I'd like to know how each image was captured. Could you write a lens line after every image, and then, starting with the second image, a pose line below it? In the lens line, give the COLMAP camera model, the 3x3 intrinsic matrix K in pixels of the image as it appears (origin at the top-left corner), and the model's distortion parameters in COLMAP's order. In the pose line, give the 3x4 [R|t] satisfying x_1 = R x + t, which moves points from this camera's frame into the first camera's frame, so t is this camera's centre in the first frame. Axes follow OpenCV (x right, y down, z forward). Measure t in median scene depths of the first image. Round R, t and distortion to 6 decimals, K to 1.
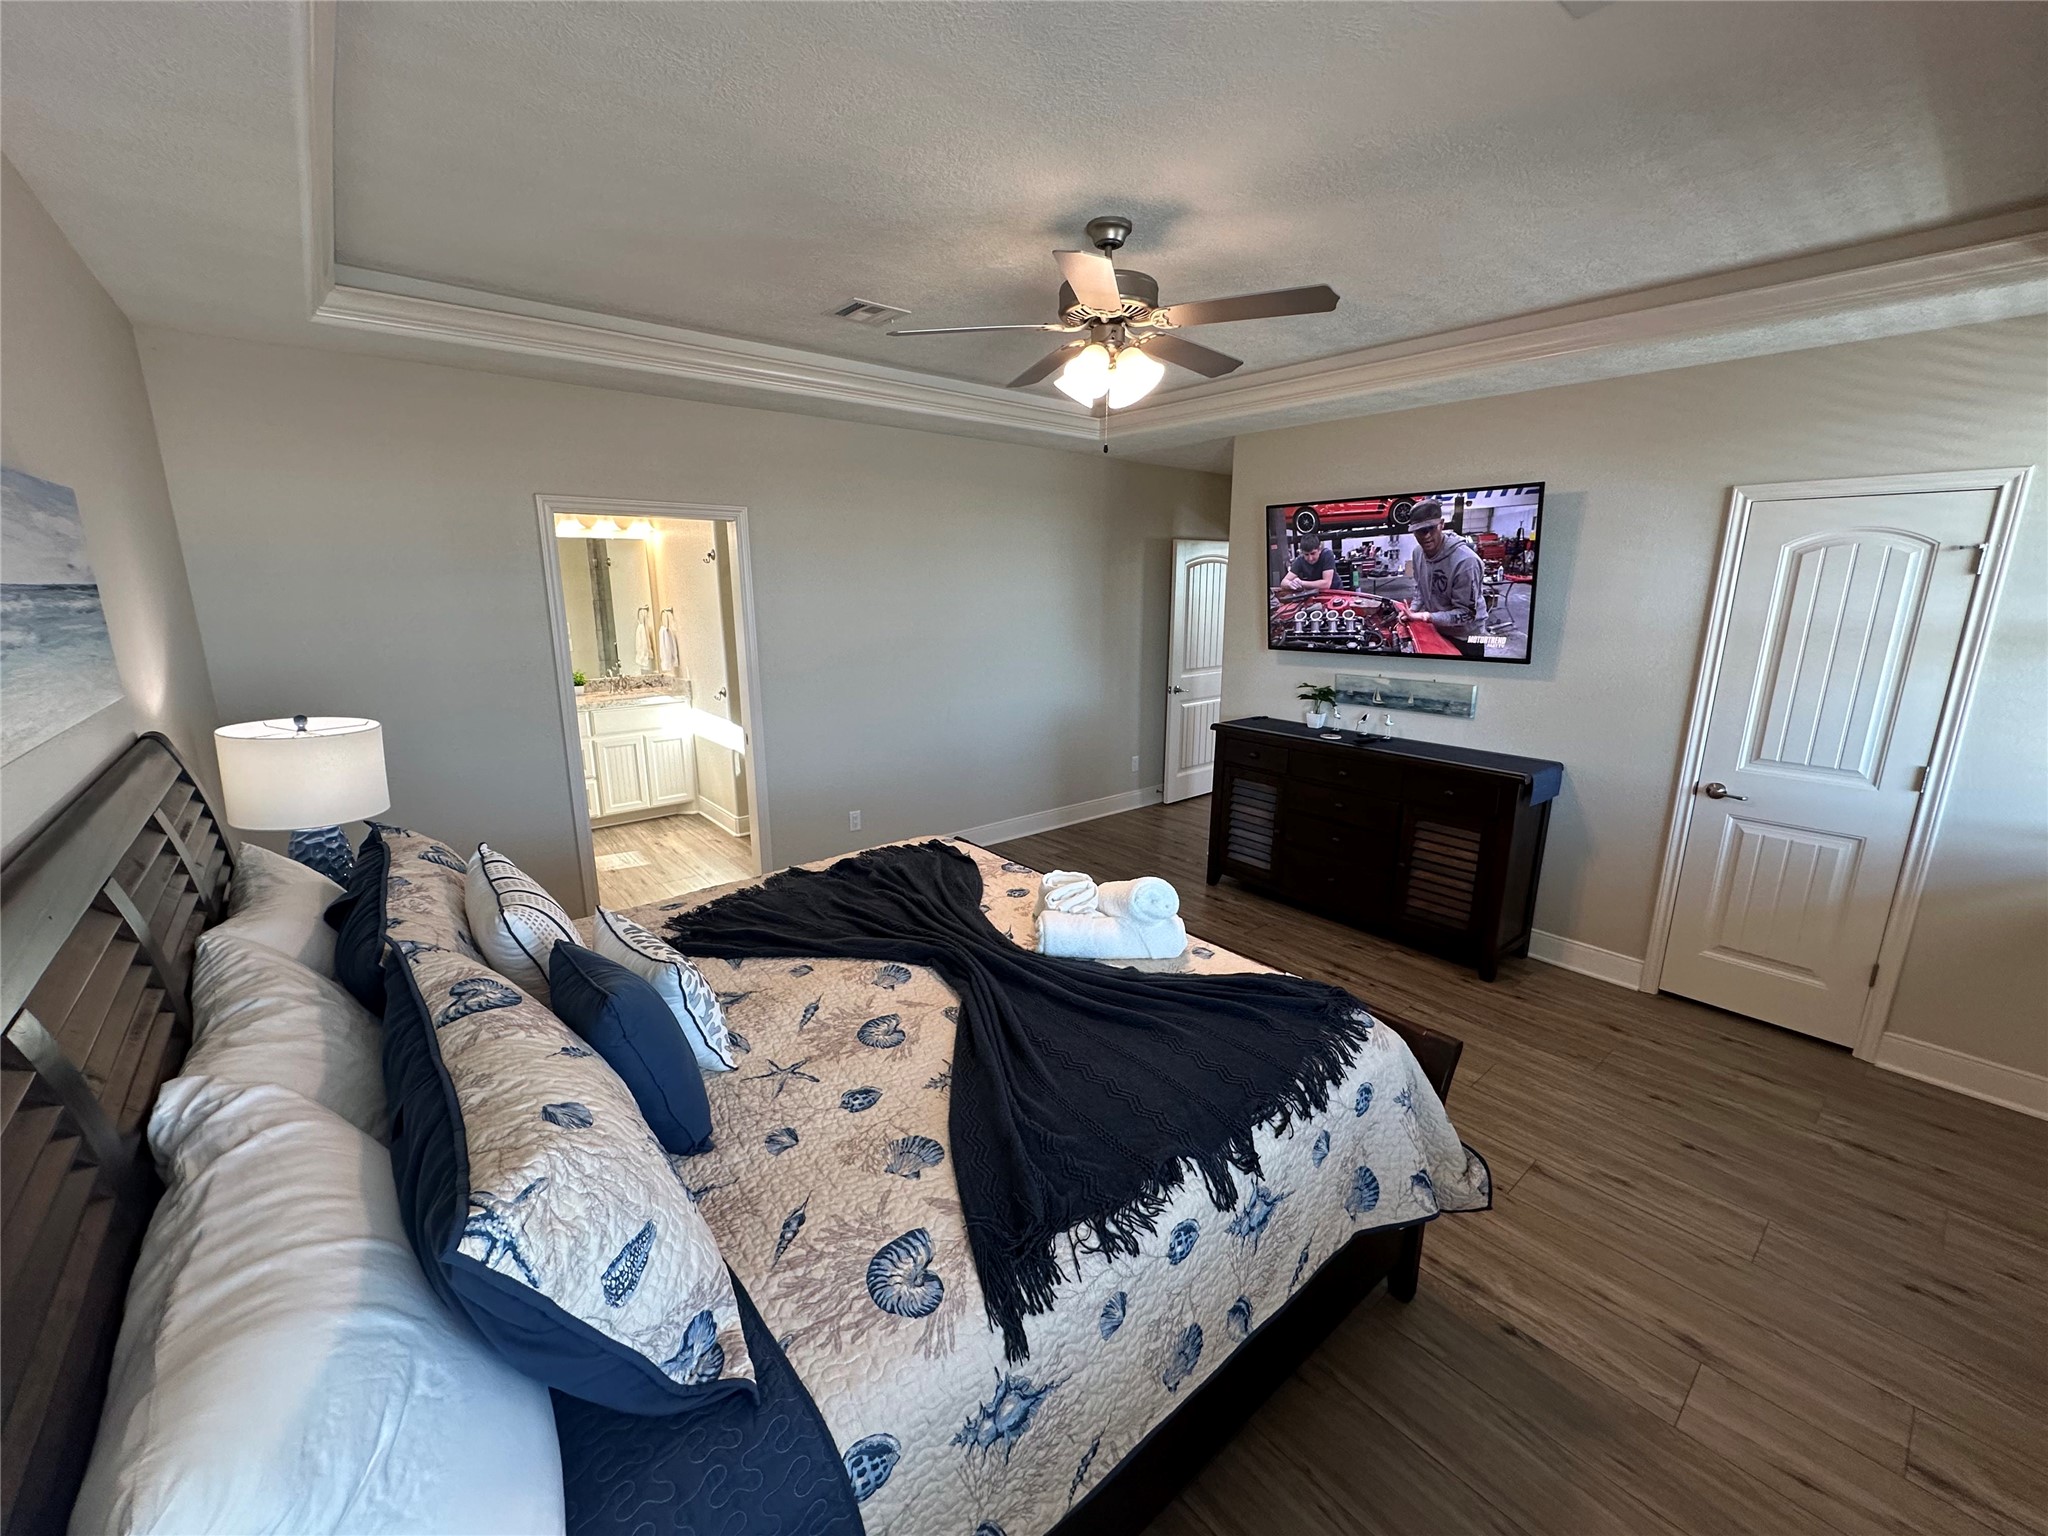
lens RADIAL K [[814.3, 0, 1024.9], [0, 814.3, 767.1], [0, 0, 1]] dist [-0.003846, 0.000727]
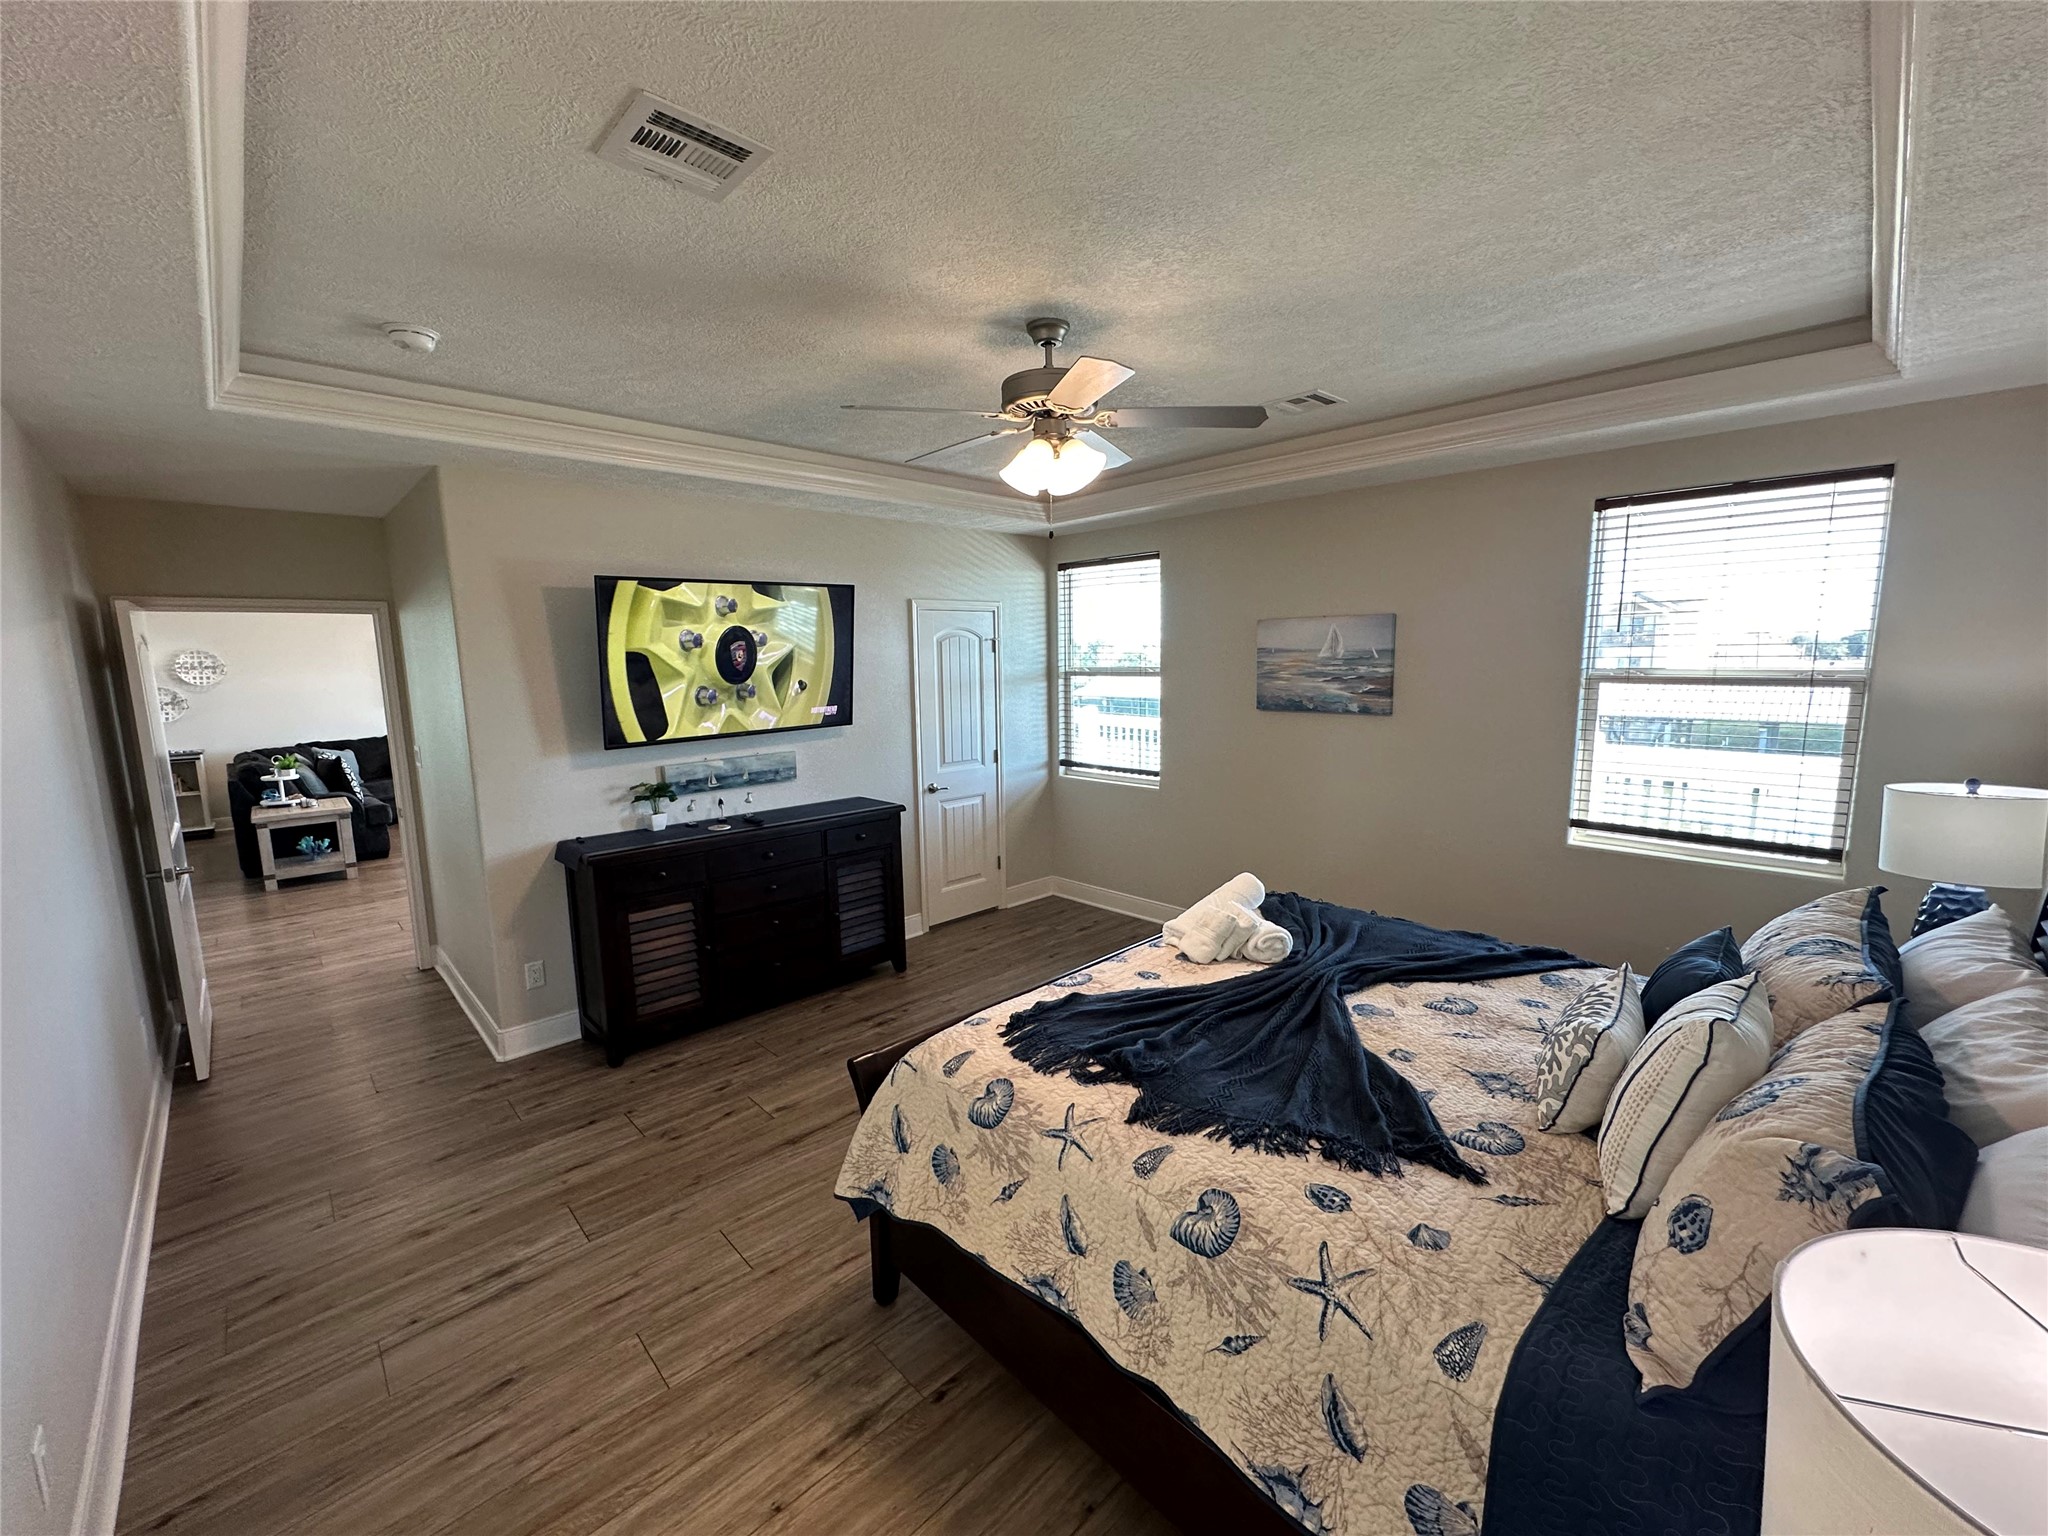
lens RADIAL K [[818.7, 0, 1022.8], [0, 818.7, 770.3], [0, 0, 1]] dist [-0.003034, 0.000255]
pose [[-0.060434, -0.145876, 0.987455, -0.789812], [0.240415, 0.958013, 0.156240, -0.229580], [-0.968787, 0.246841, -0.022826, 0.935948]]
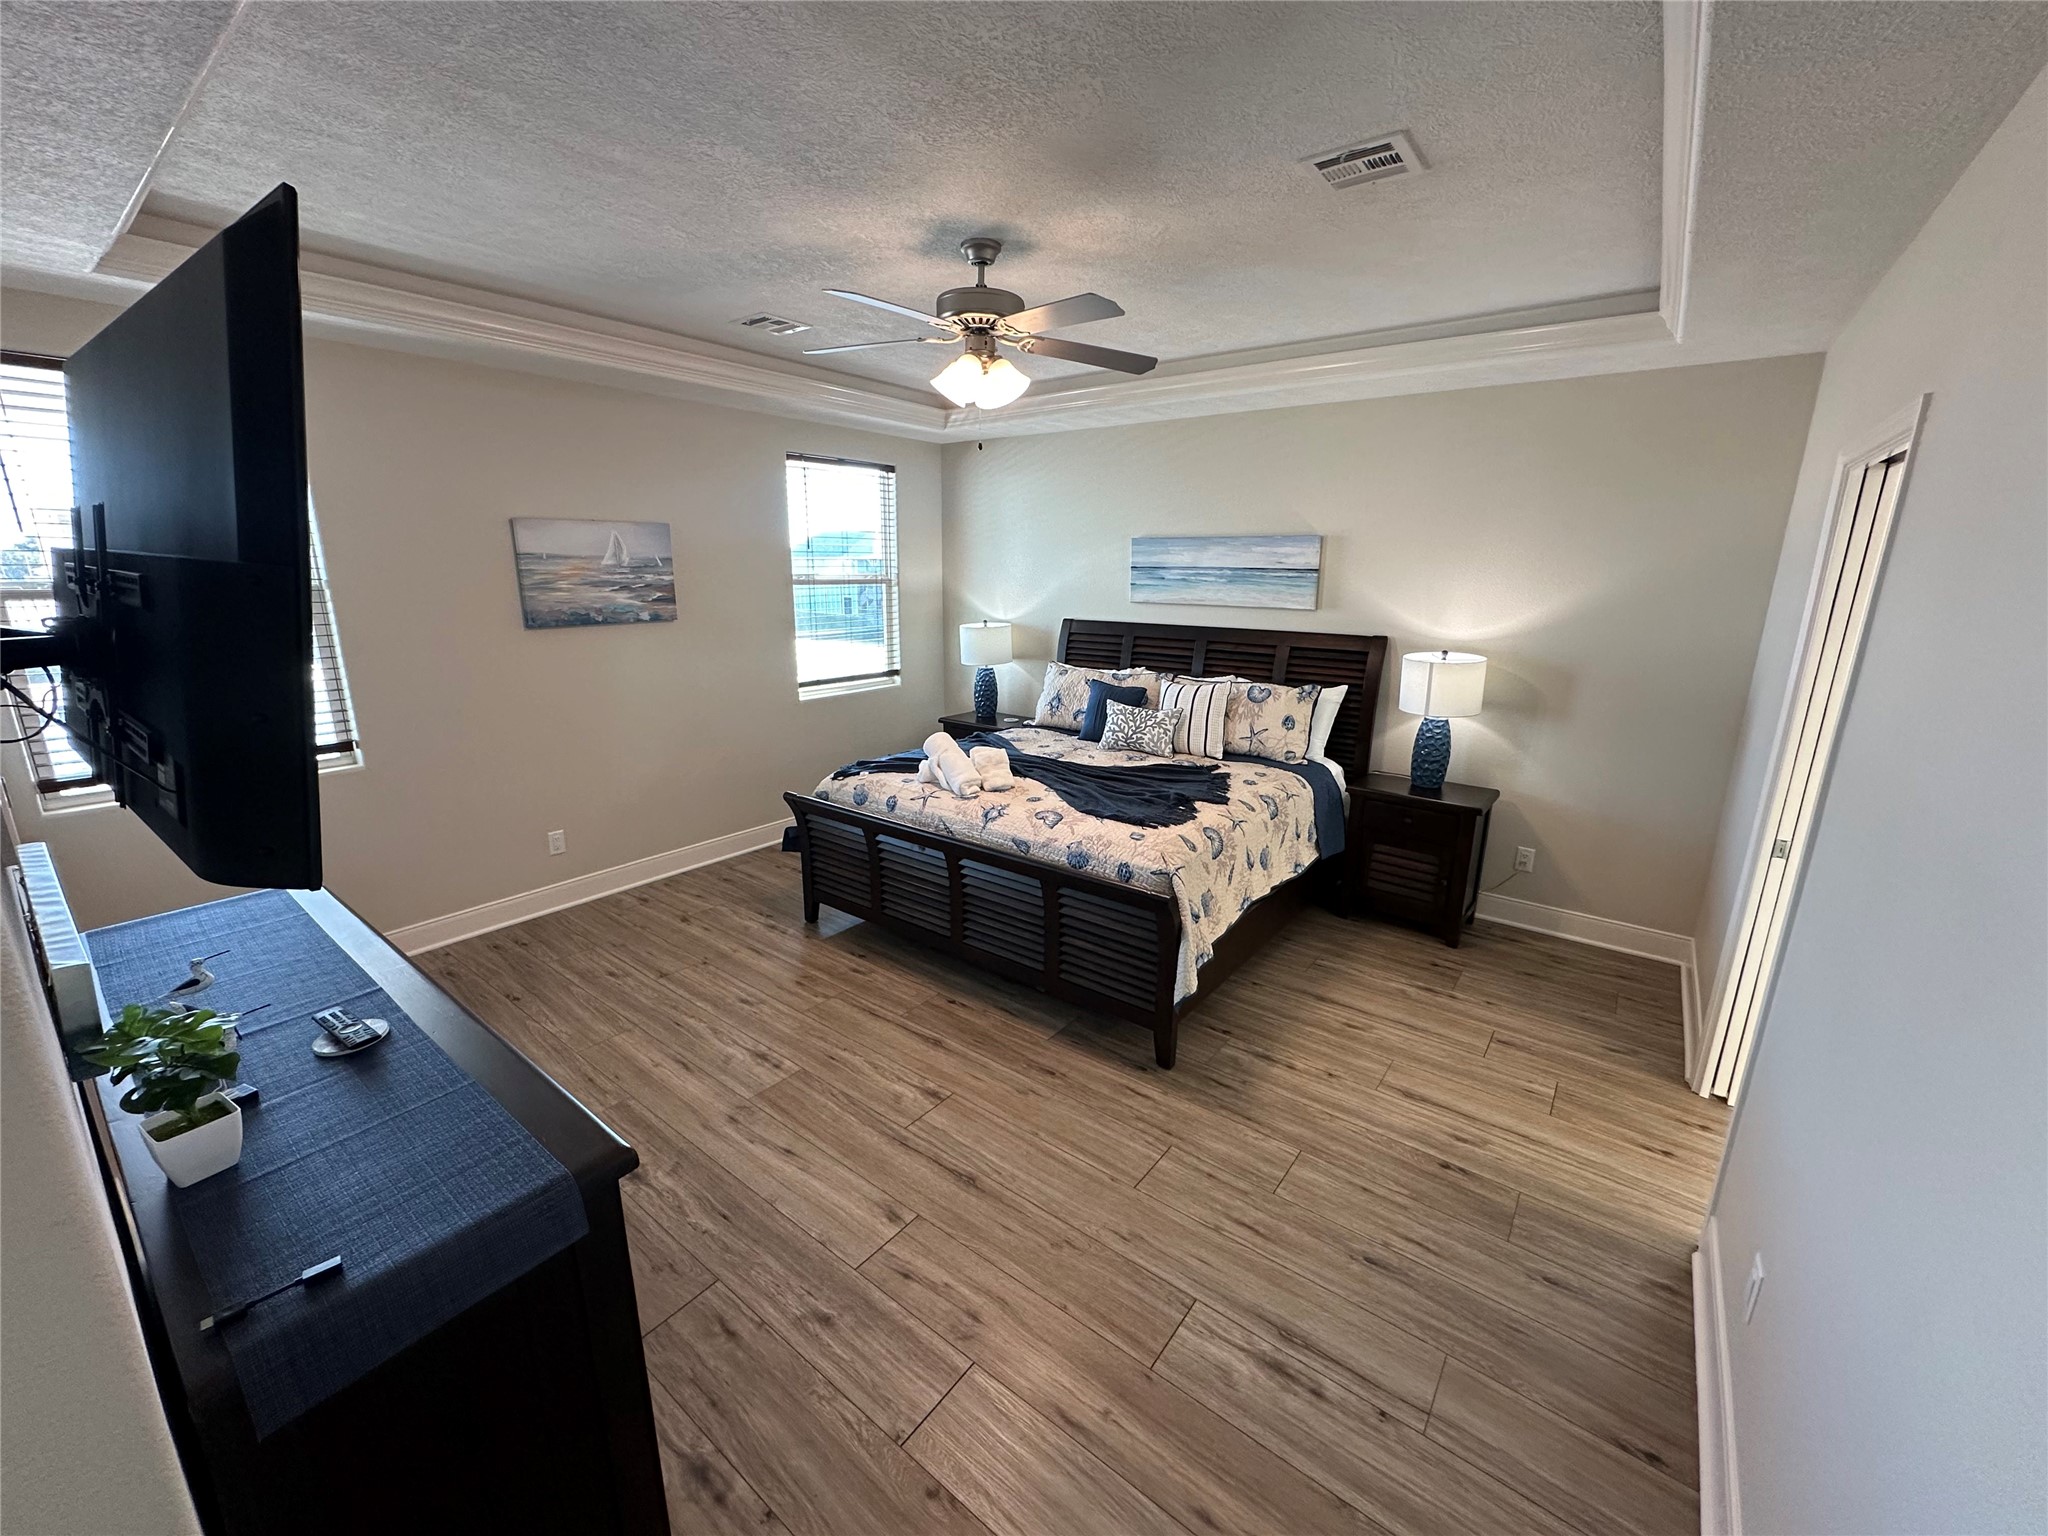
lens RADIAL K [[818.7, 0, 1022.8], [0, 818.7, 770.3], [0, 0, 1]] dist [-0.003034, 0.000255]
pose [[-0.977781, 0.038894, -0.205988, 0.241533], [-0.059979, 0.889649, 0.452688, -0.420262], [0.200863, 0.454985, -0.867550, 1.810957]]
